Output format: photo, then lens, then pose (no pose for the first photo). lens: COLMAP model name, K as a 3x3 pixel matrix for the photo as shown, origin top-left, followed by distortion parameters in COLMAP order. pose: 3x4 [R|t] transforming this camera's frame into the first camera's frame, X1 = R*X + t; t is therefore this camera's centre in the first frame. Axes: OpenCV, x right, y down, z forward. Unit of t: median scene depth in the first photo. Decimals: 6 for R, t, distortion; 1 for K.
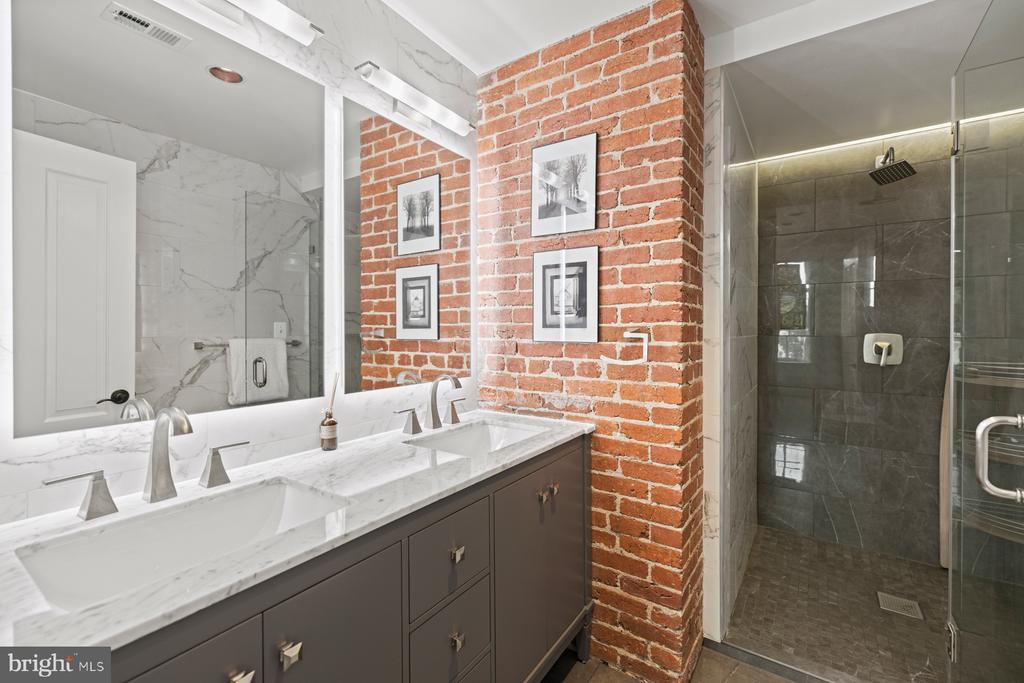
lens RADIAL K [[435.8, 0, 515.7], [0, 435.8, 330.6], [0, 0, 1]] dist [0.003479, -0.000280]
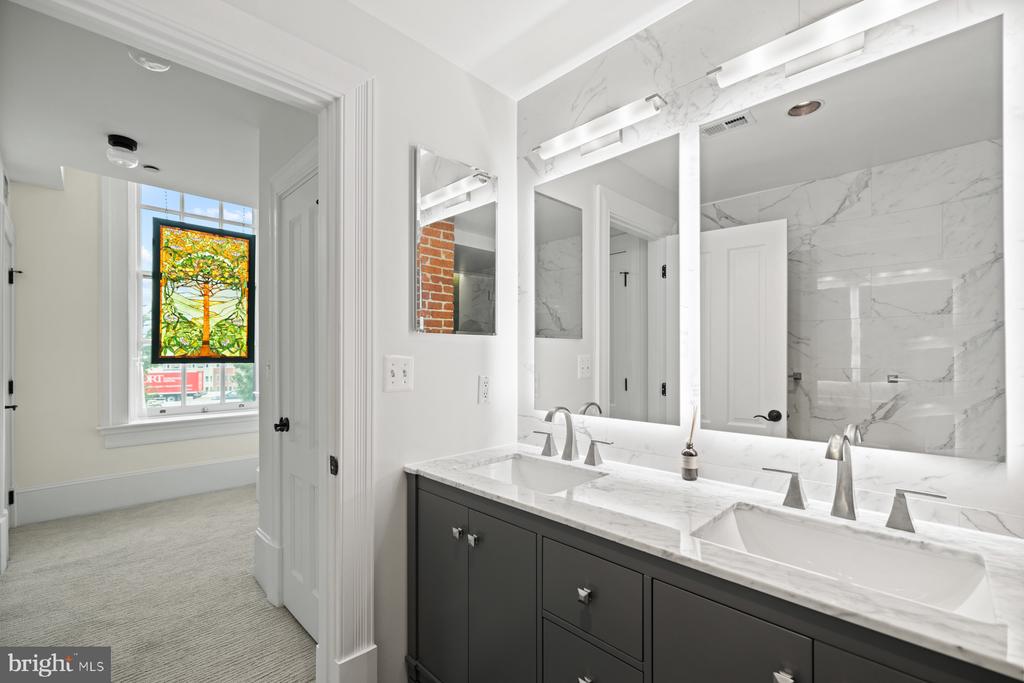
lens RADIAL K [[435.8, 0, 537.4], [0, 435.8, 364.4], [0, 0, 1]] dist [0.003479, -0.000280]
pose [[-0.128823, 0.026532, -0.991313, 0.512815], [-0.001780, 0.999634, 0.026986, -0.022746], [0.991666, 0.005240, -0.128729, 0.614451]]
